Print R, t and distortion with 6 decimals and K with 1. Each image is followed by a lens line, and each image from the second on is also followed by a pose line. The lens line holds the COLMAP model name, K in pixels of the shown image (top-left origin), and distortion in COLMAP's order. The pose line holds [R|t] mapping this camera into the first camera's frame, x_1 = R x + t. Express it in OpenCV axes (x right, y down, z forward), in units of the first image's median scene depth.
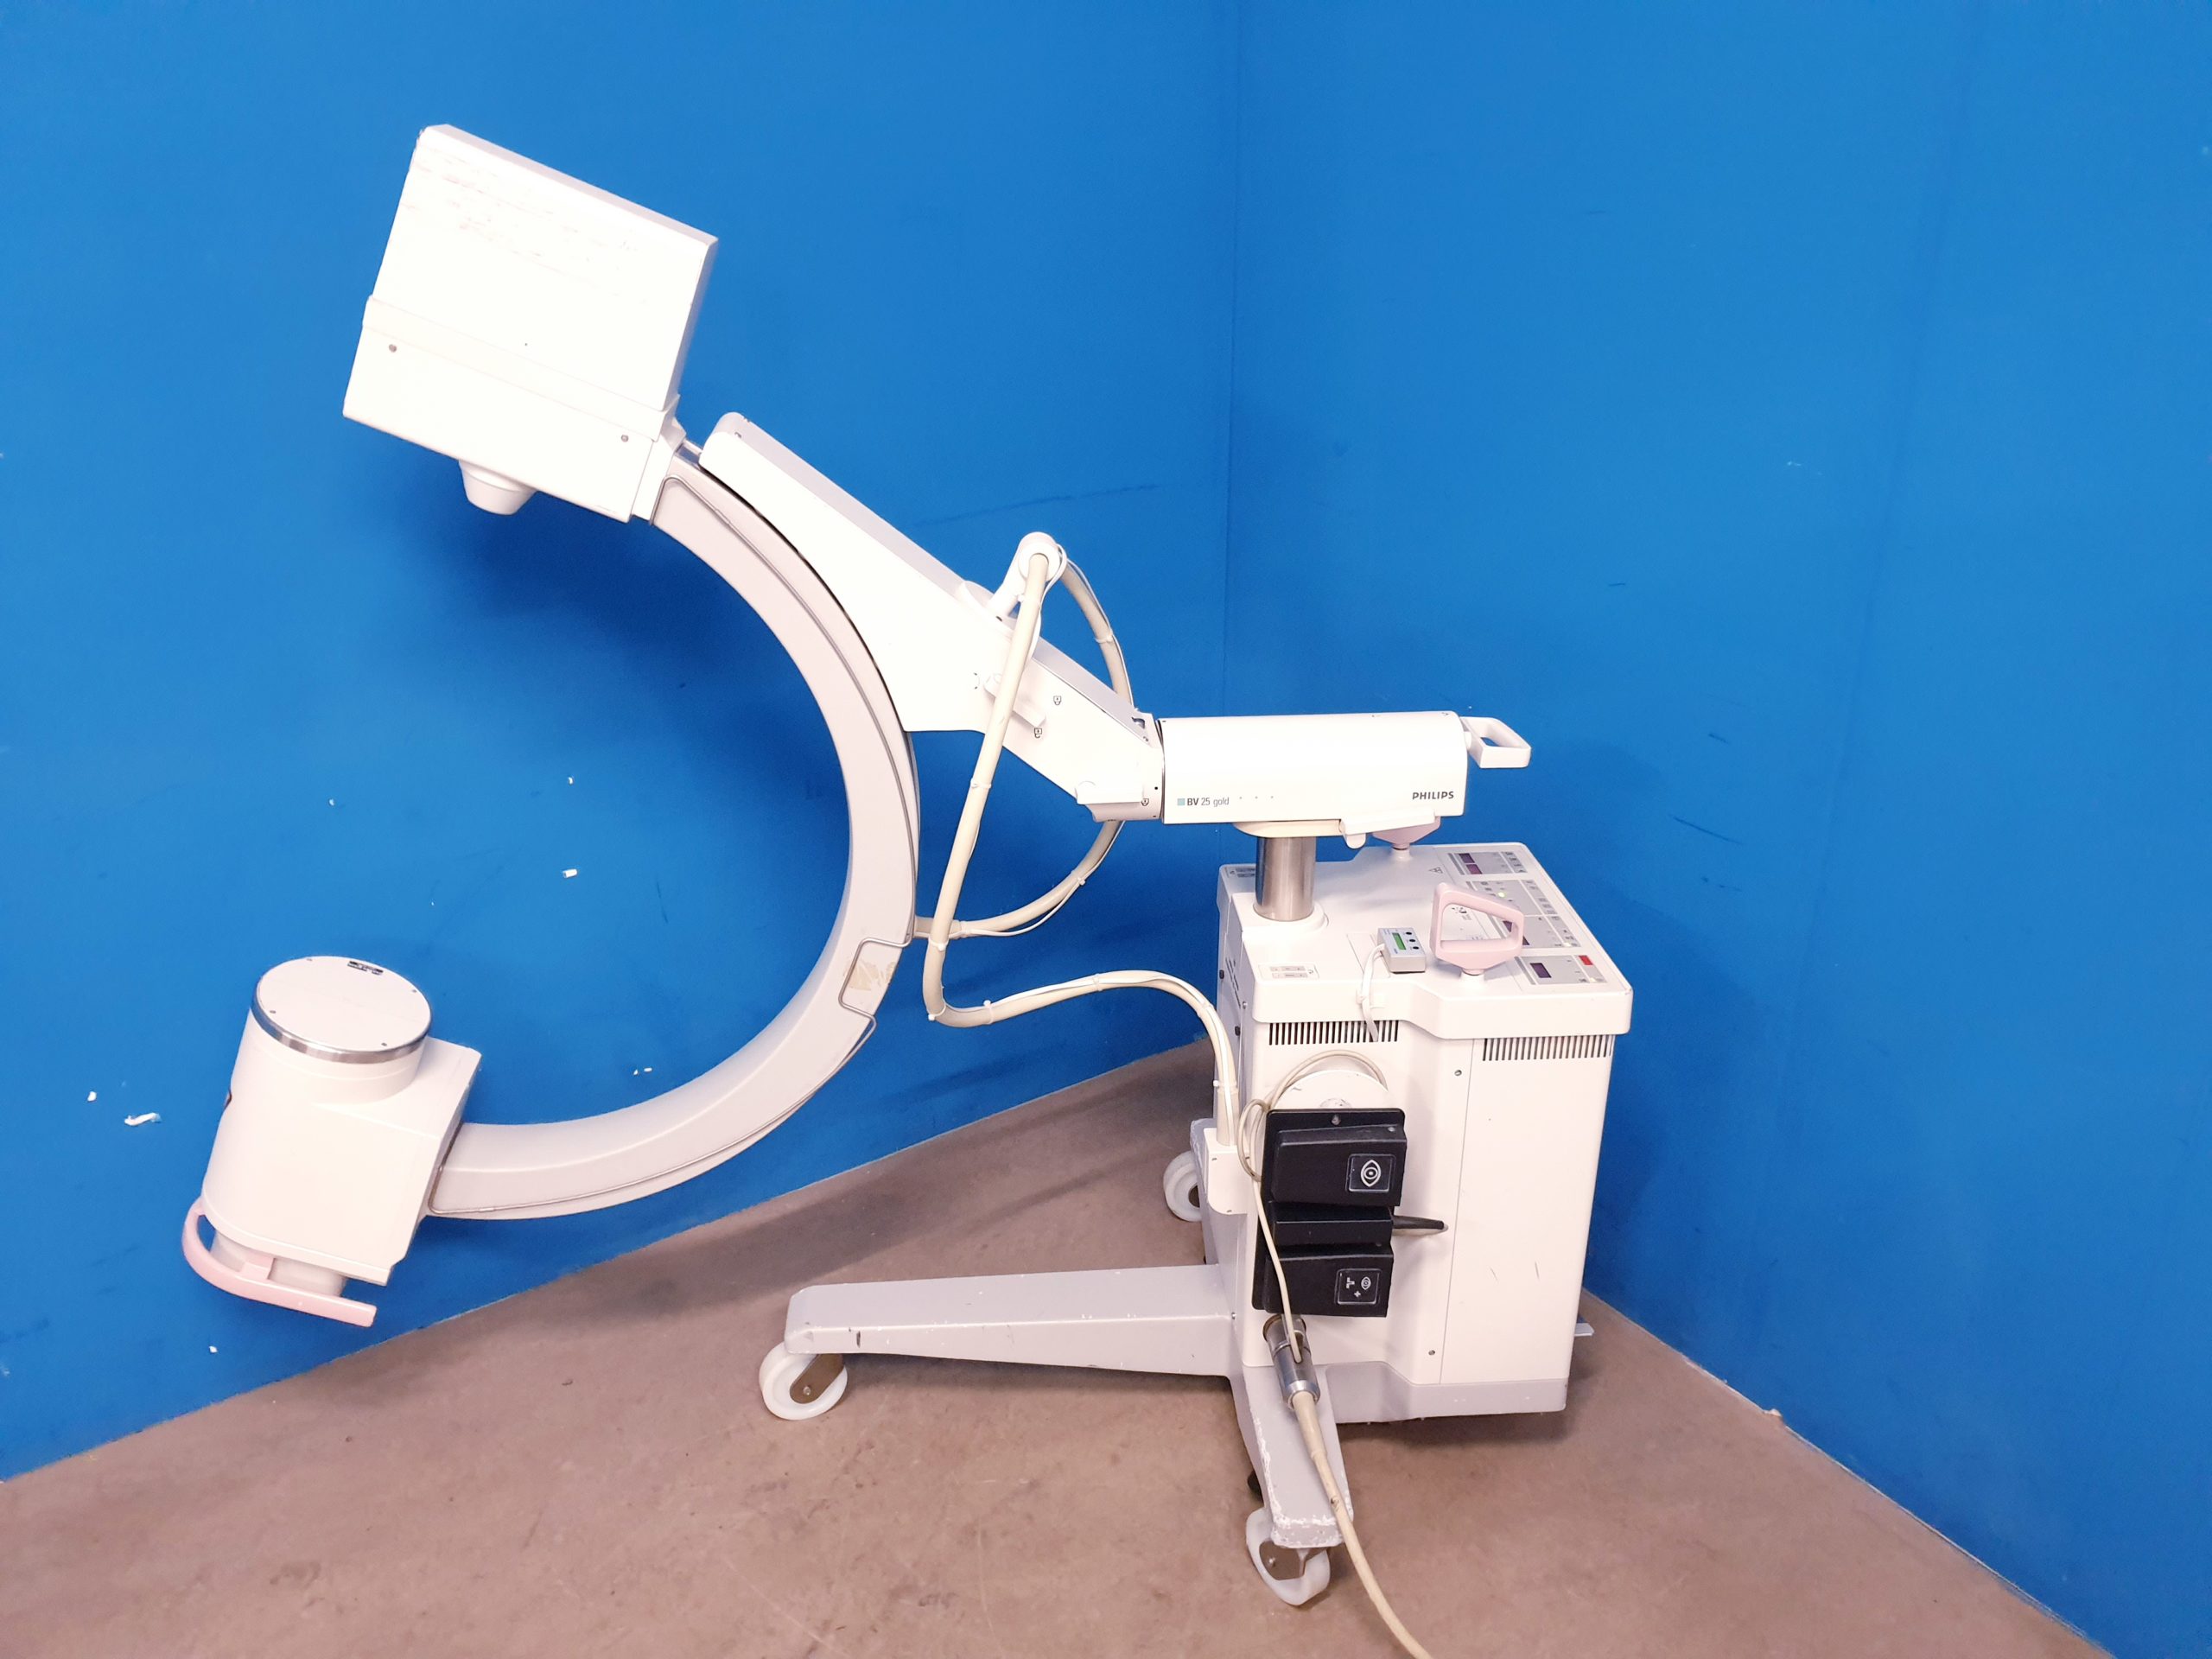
lens RADIAL K [[1695.5, 0, 1121.9], [0, 1695.5, 822.7], [0, 0, 1]] dist [0.002321, -0.003601]
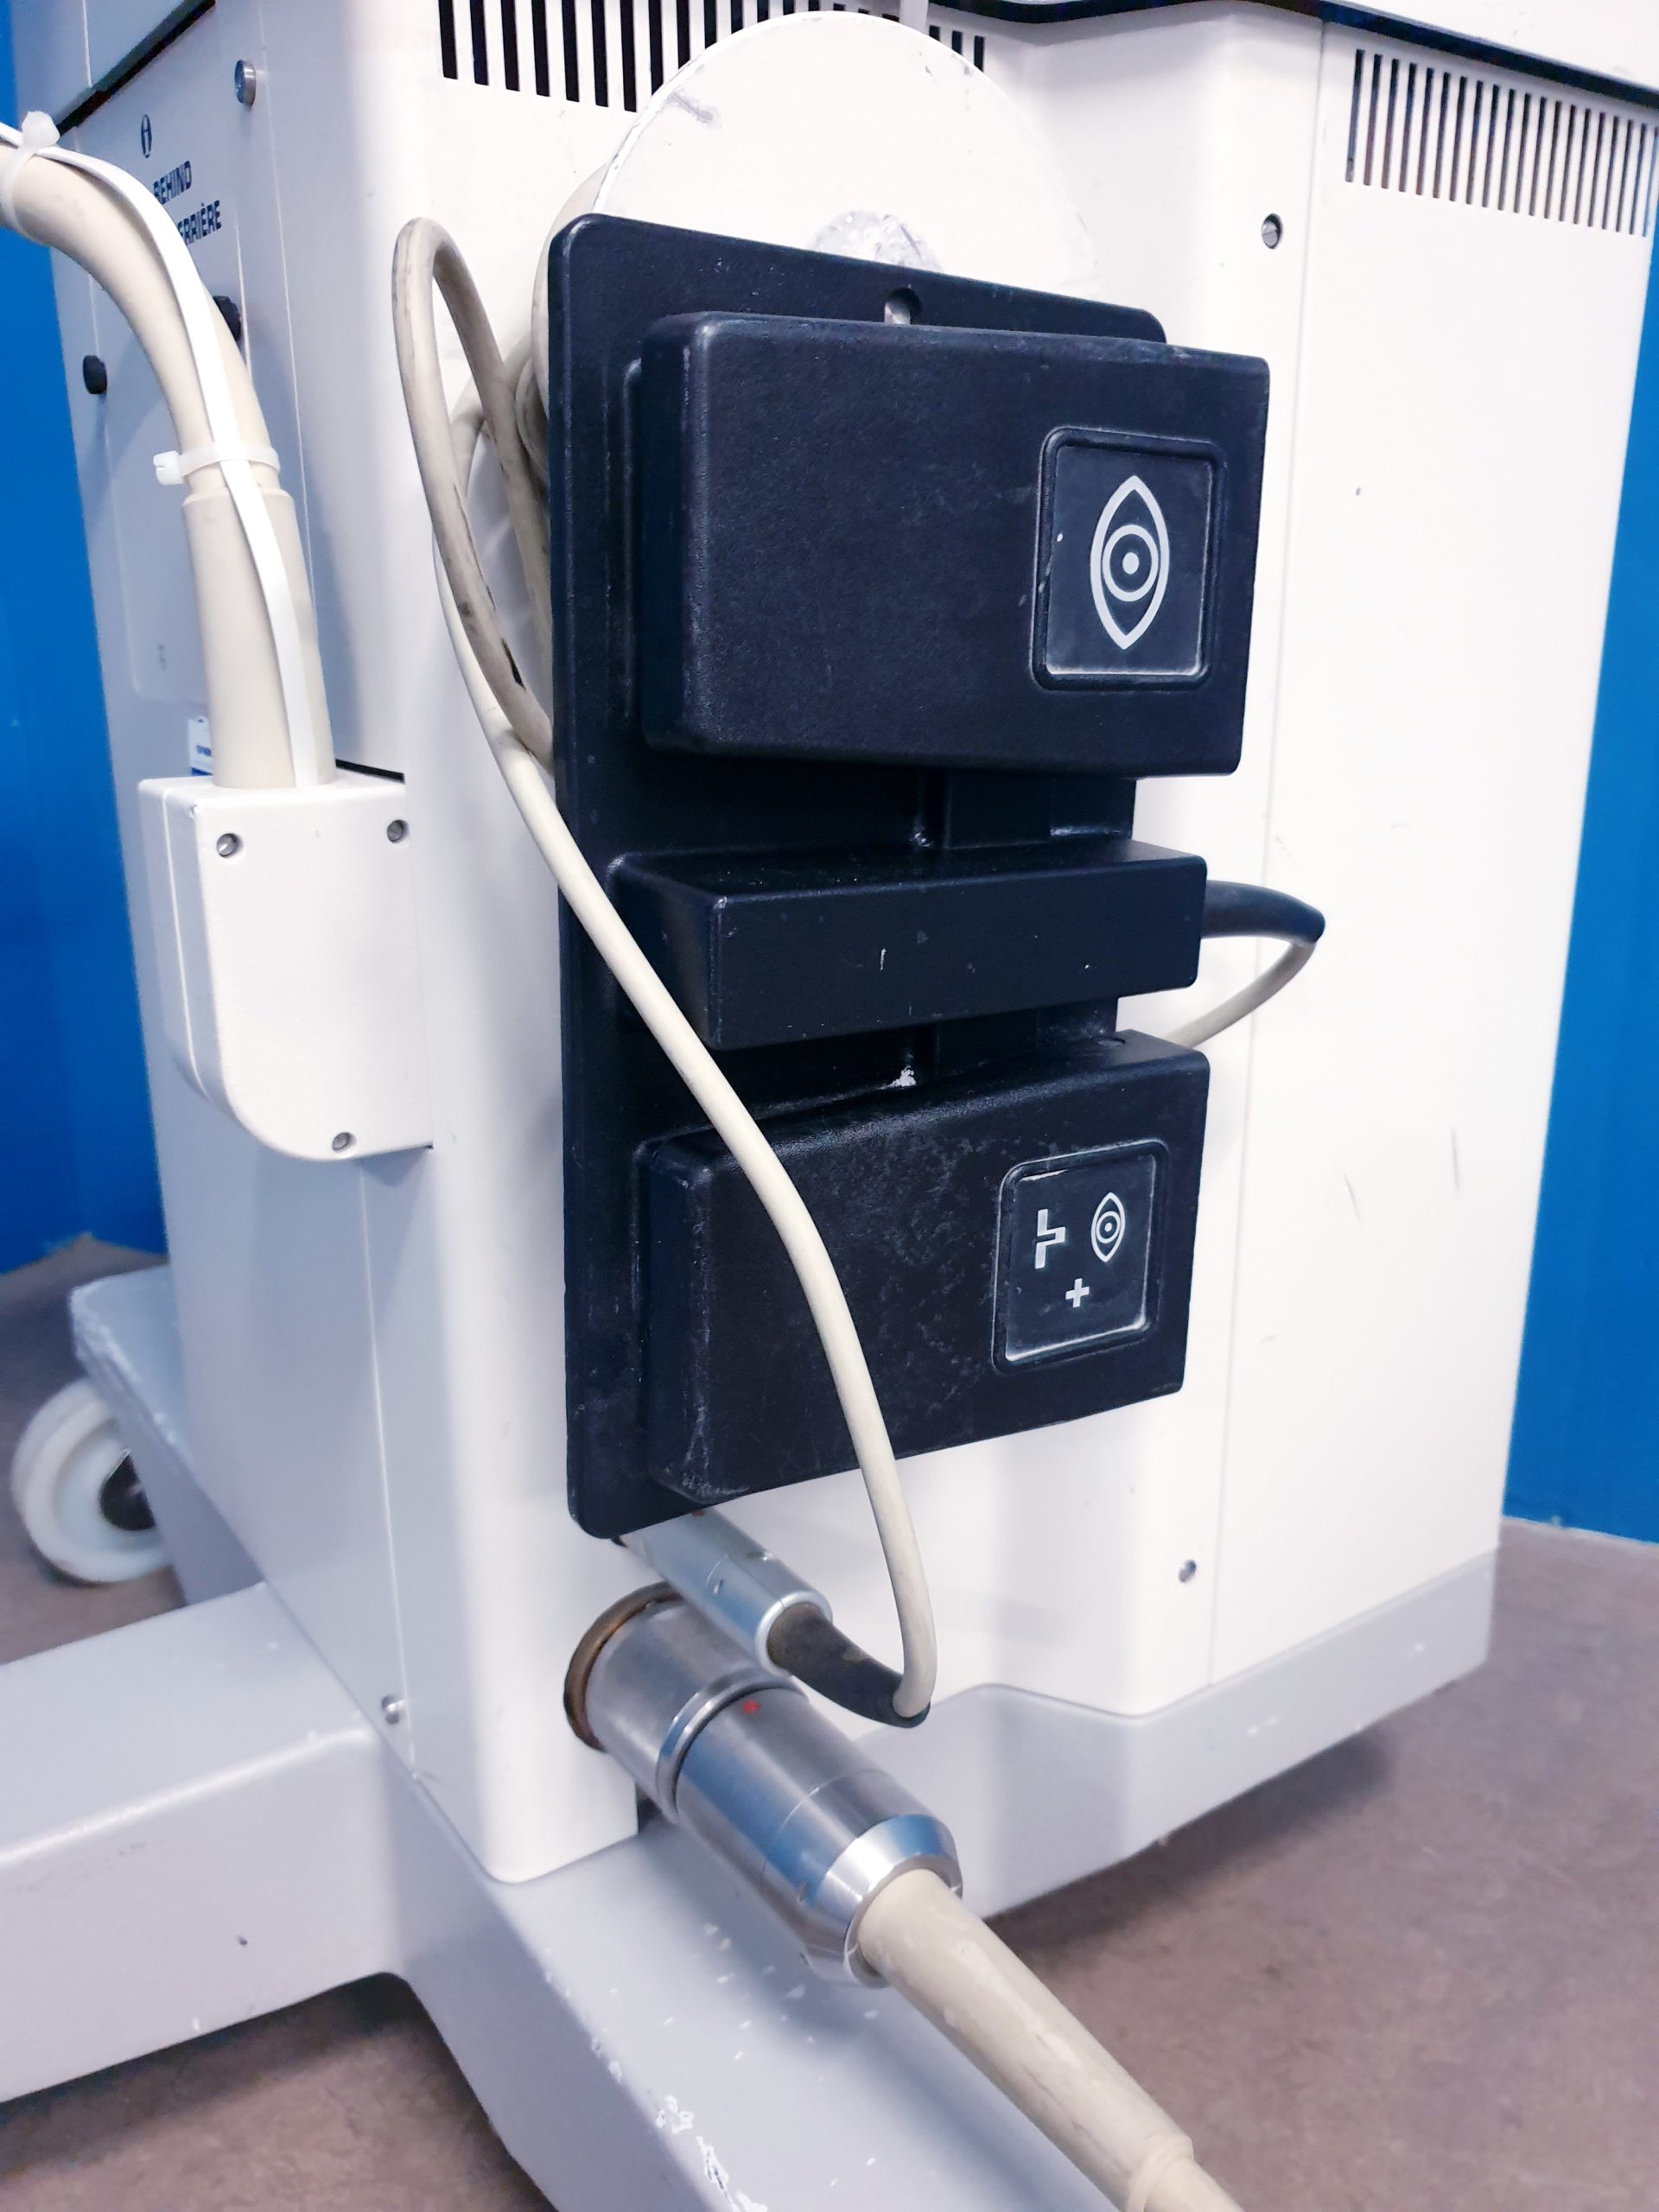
lens RADIAL K [[1700.1, 0, 829.5], [0, 1700.1, 1106.0], [0, 0, 1]] dist [0.000401, -0.000346]
pose [[0.861907, -0.144016, 0.486185, 0.014068], [0.203586, 0.976430, -0.071682, 0.252695], [-0.464402, 0.160764, 0.870911, 0.792744]]
